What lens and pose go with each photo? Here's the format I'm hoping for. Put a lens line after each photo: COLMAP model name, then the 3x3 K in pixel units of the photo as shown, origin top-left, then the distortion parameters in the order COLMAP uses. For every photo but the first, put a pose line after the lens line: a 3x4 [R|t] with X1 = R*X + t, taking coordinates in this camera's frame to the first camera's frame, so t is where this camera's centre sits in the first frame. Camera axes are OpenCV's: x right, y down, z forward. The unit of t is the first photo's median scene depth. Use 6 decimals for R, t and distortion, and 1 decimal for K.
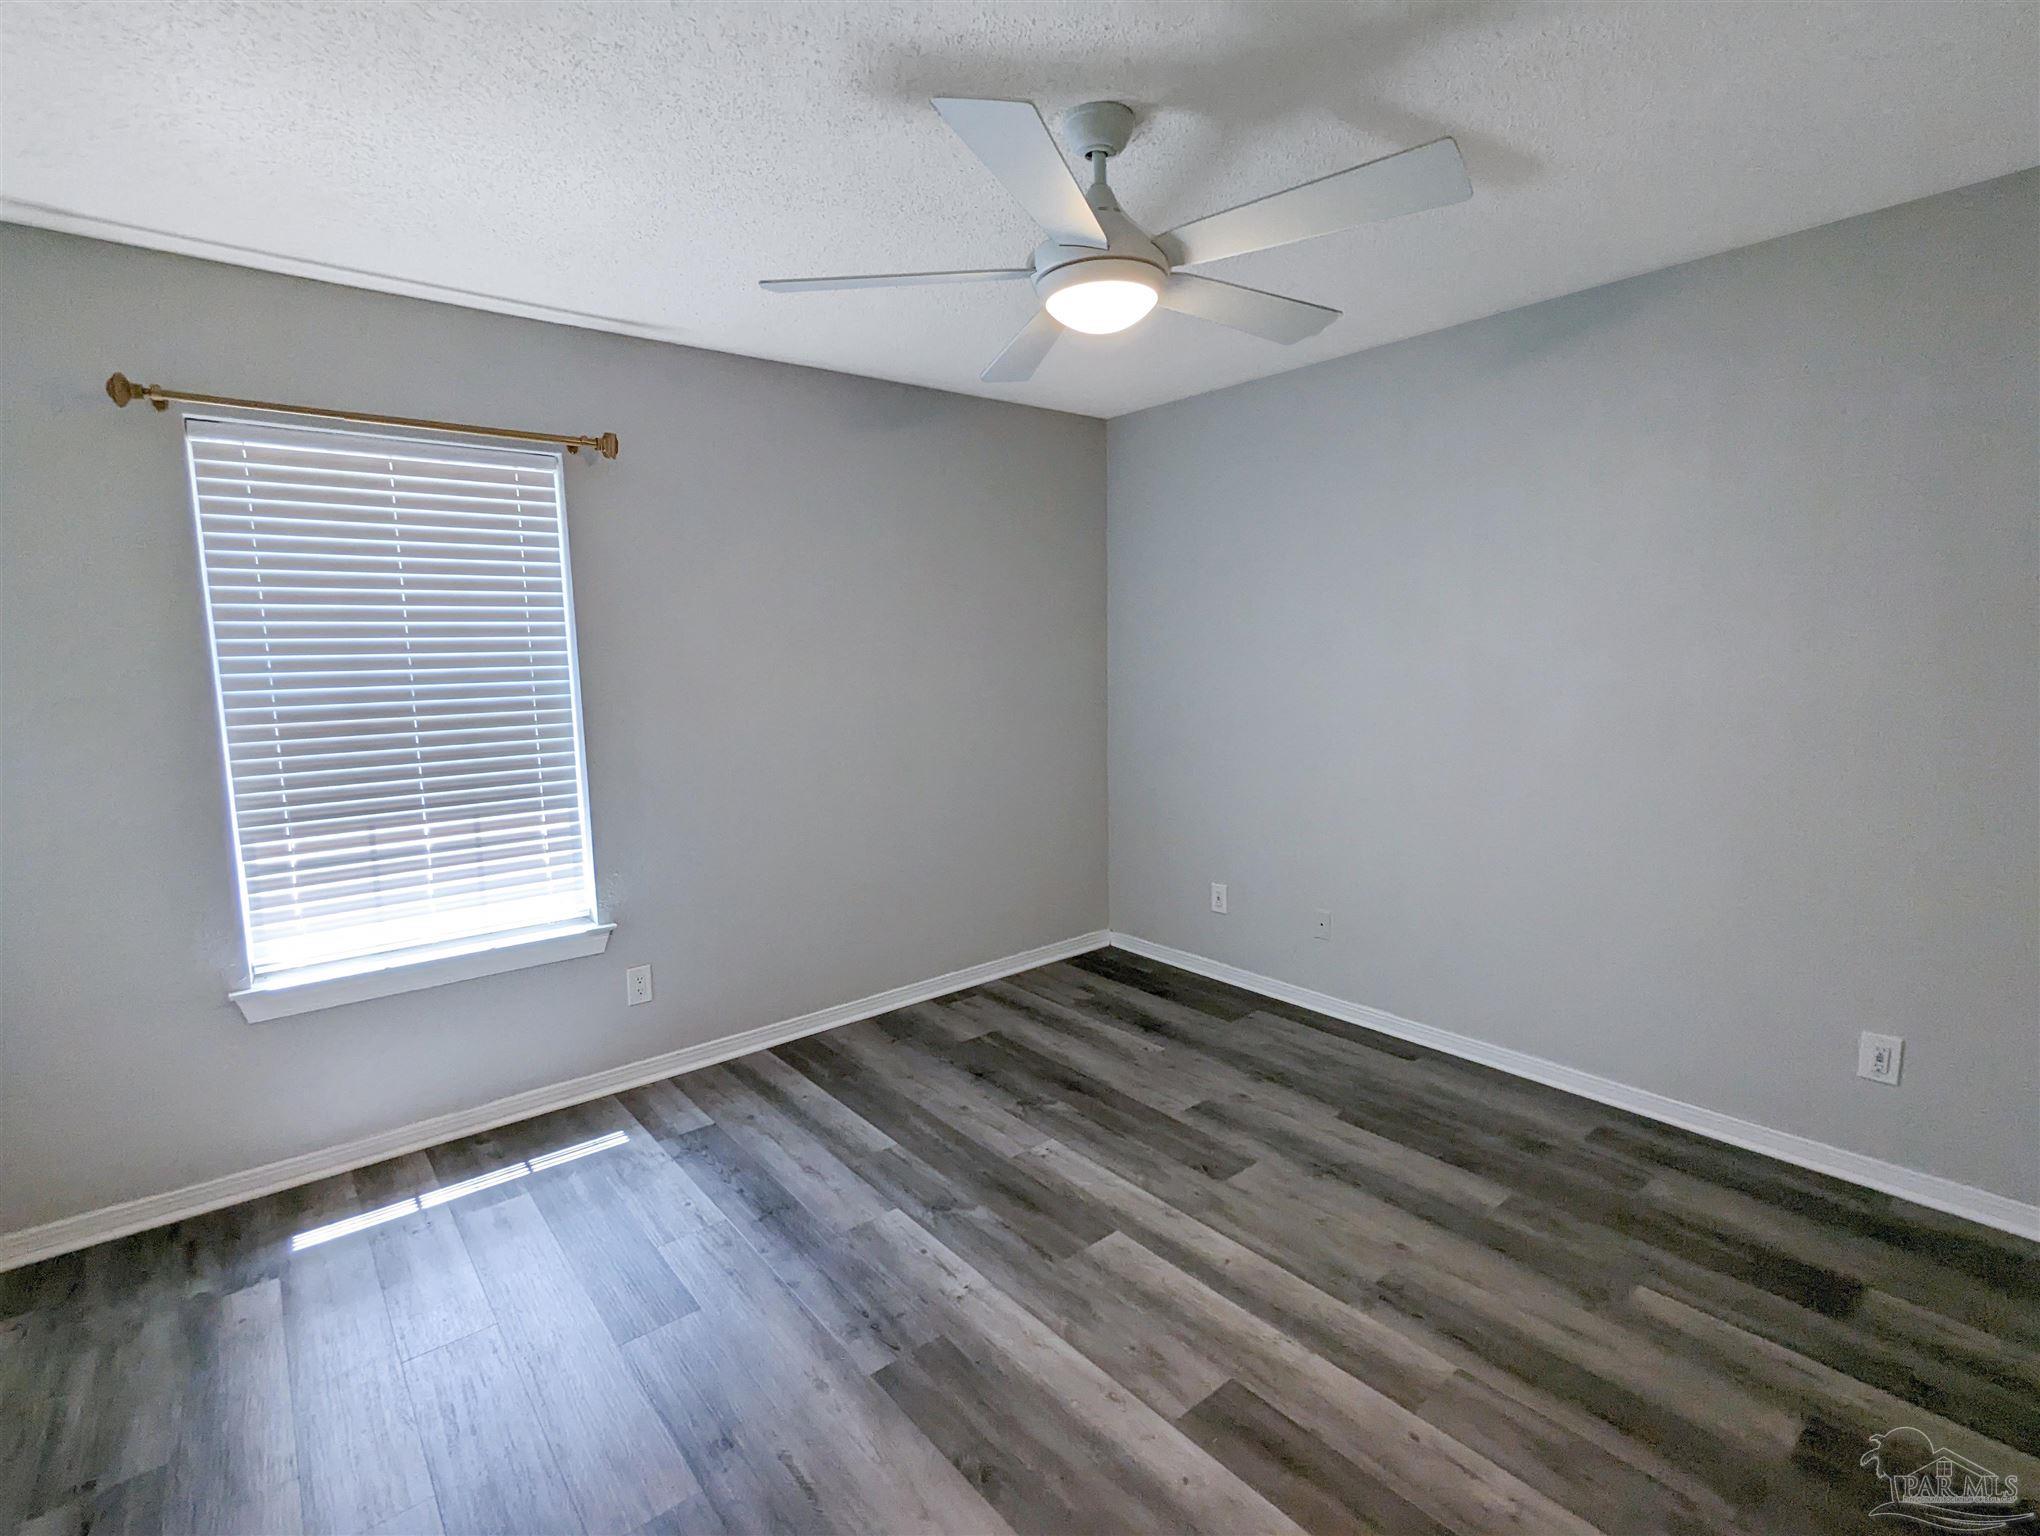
lens RADIAL K [[996.6, 0, 1020.0], [0, 996.6, 768.0], [0, 0, 1]] dist [0.001046, 0.000432]
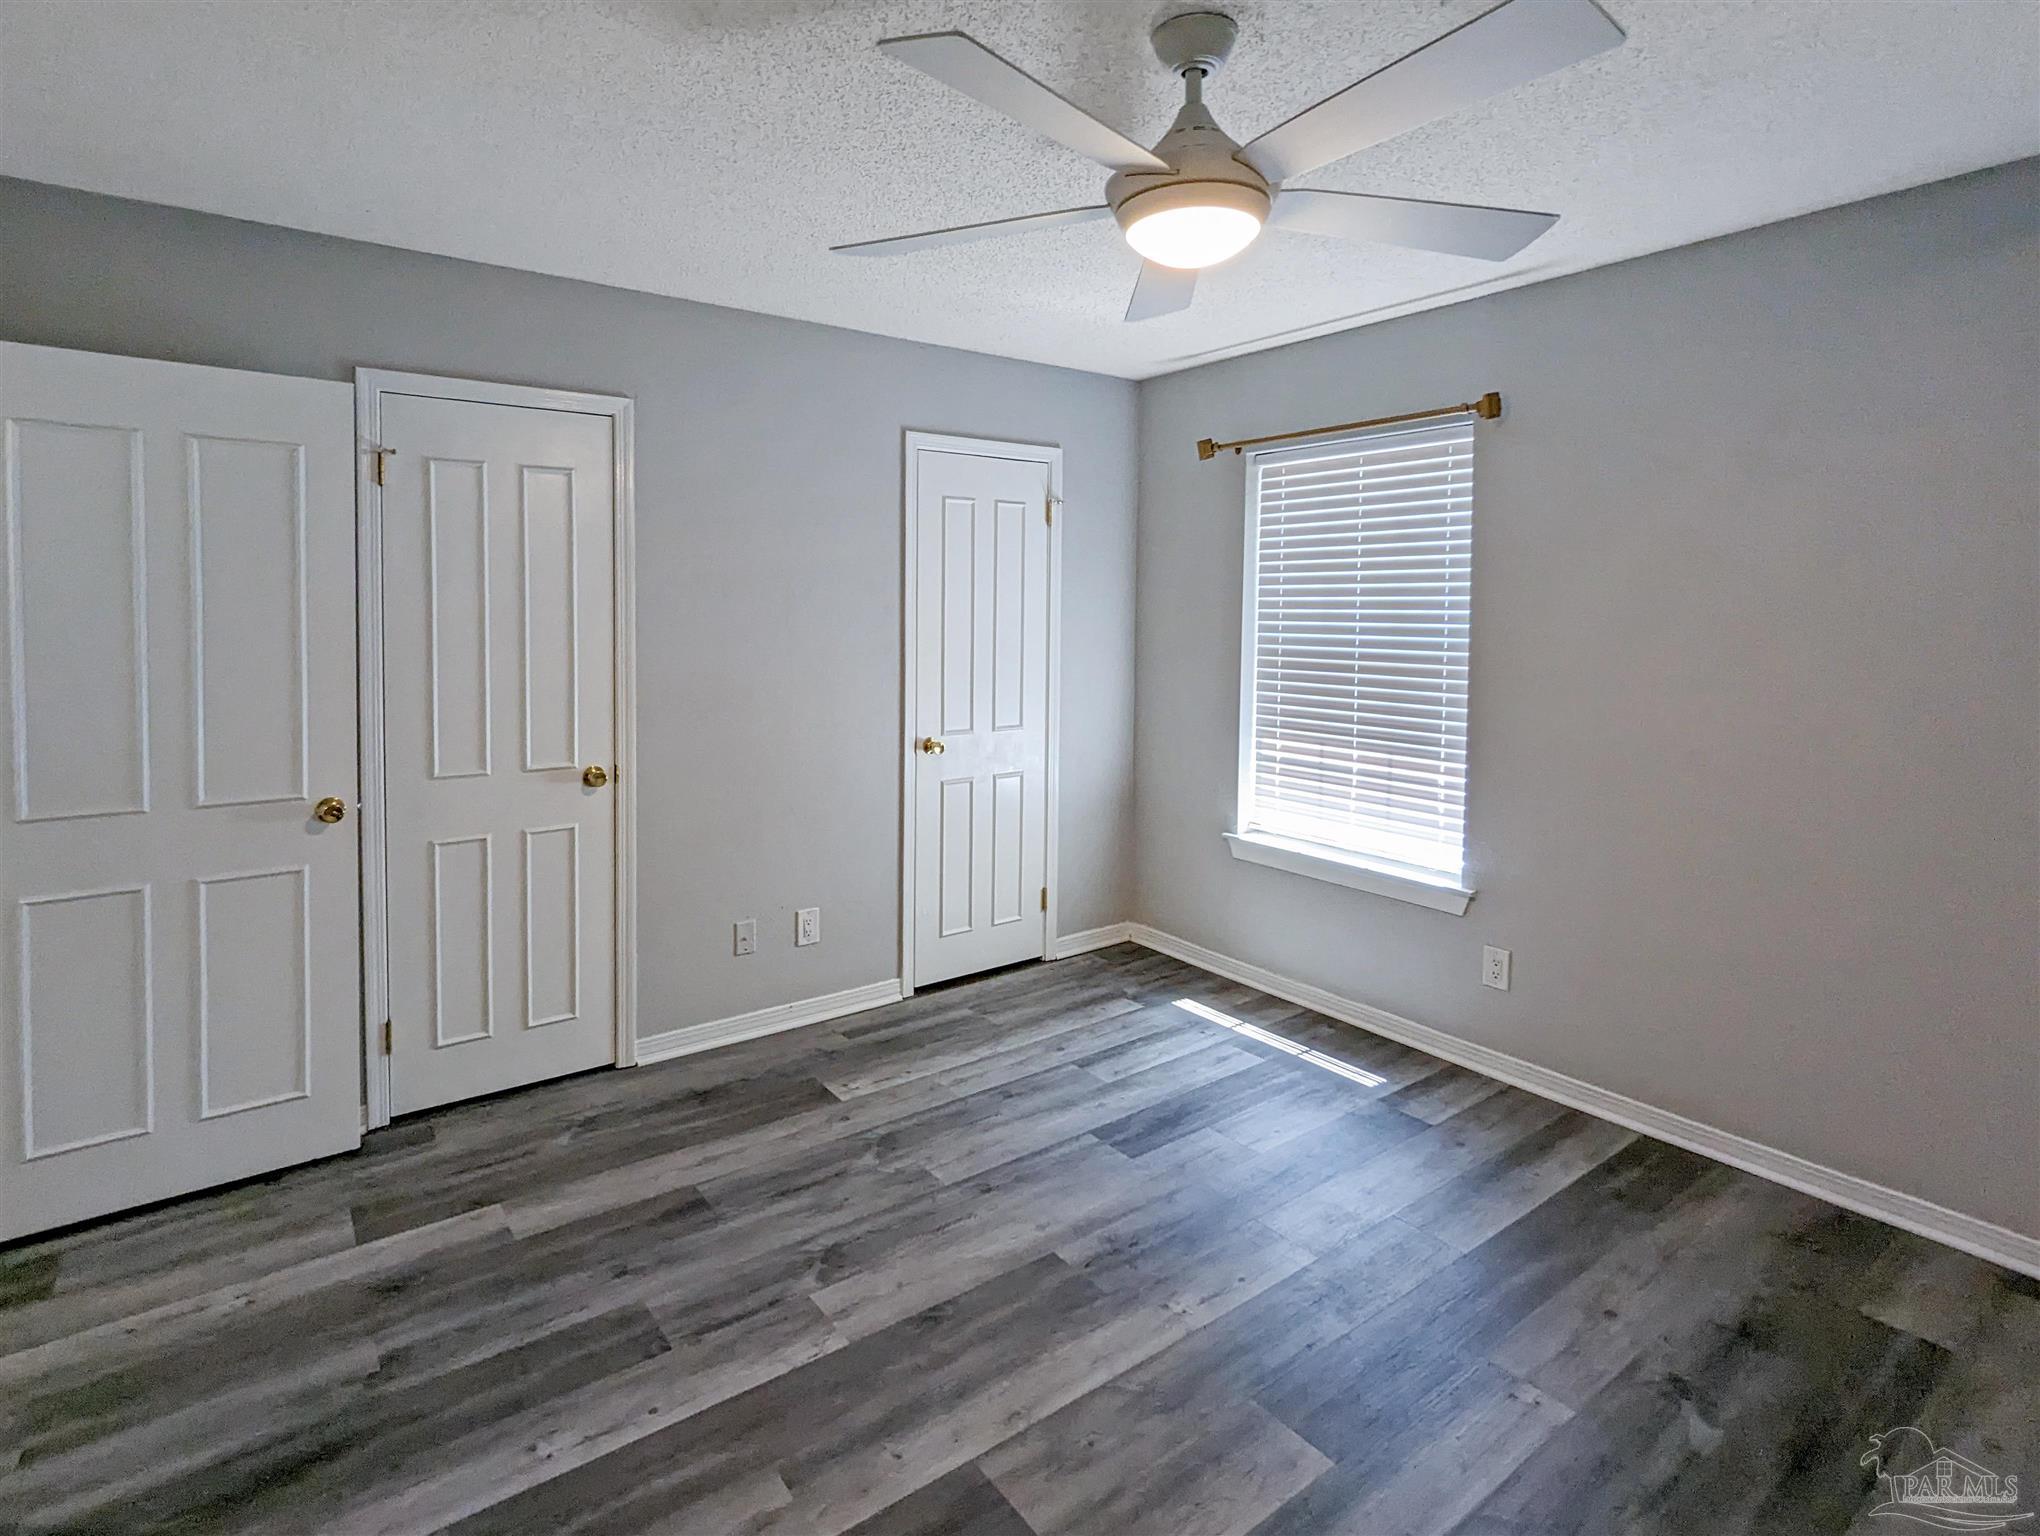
lens RADIAL K [[1011.1, 0, 959.8], [0, 1011.1, 630.1], [0, 0, 1]] dist [-0.001317, 0.000406]
pose [[-0.071314, 0.043832, -0.996490, 0.738955], [-0.122301, 0.991112, 0.052348, -0.106141], [0.989928, 0.125605, -0.065320, 0.670232]]
